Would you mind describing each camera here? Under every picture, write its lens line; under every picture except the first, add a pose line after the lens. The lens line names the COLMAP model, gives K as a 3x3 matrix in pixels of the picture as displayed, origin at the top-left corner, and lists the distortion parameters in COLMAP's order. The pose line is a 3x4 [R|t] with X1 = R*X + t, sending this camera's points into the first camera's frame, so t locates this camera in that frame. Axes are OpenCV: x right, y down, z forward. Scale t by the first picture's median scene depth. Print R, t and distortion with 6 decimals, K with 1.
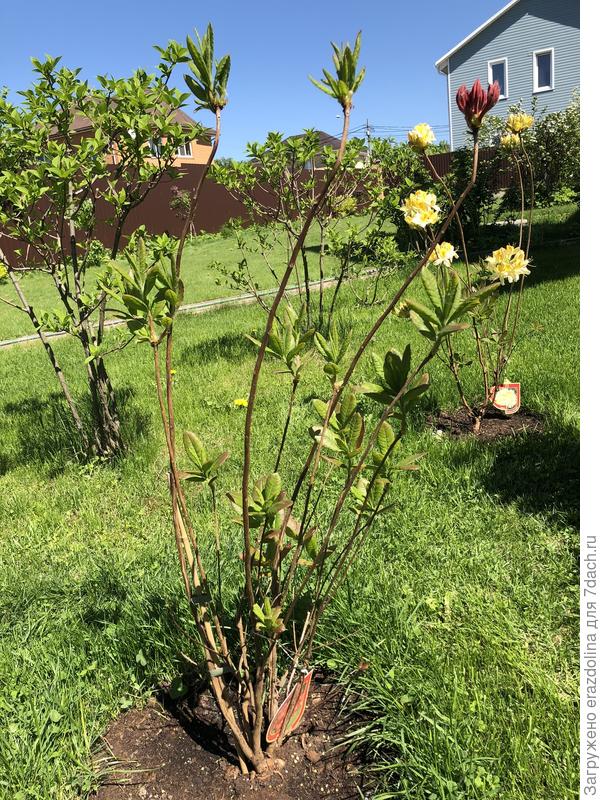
lens RADIAL K [[652.7, 0, 299.3], [0, 652.7, 400.1], [0, 0, 1]] dist [-0.009062, -0.005139]
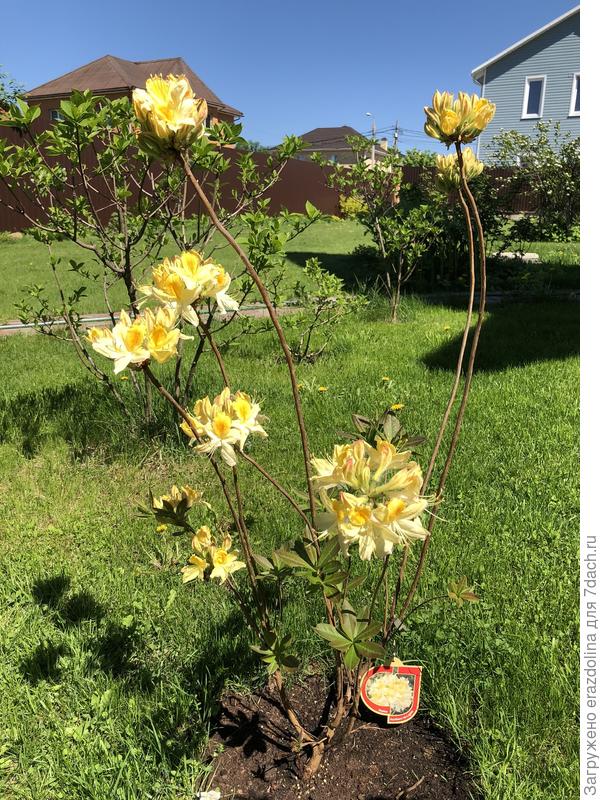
lens RADIAL K [[652.7, 0, 300.8], [0, 652.7, 399.8], [0, 0, 1]] dist [-0.009062, -0.005139]
pose [[0.991223, 0.131974, 0.007785, 0.046398], [-0.132055, 0.991182, 0.010932, -0.045778], [-0.006273, -0.011864, 0.999910, 0.110588]]
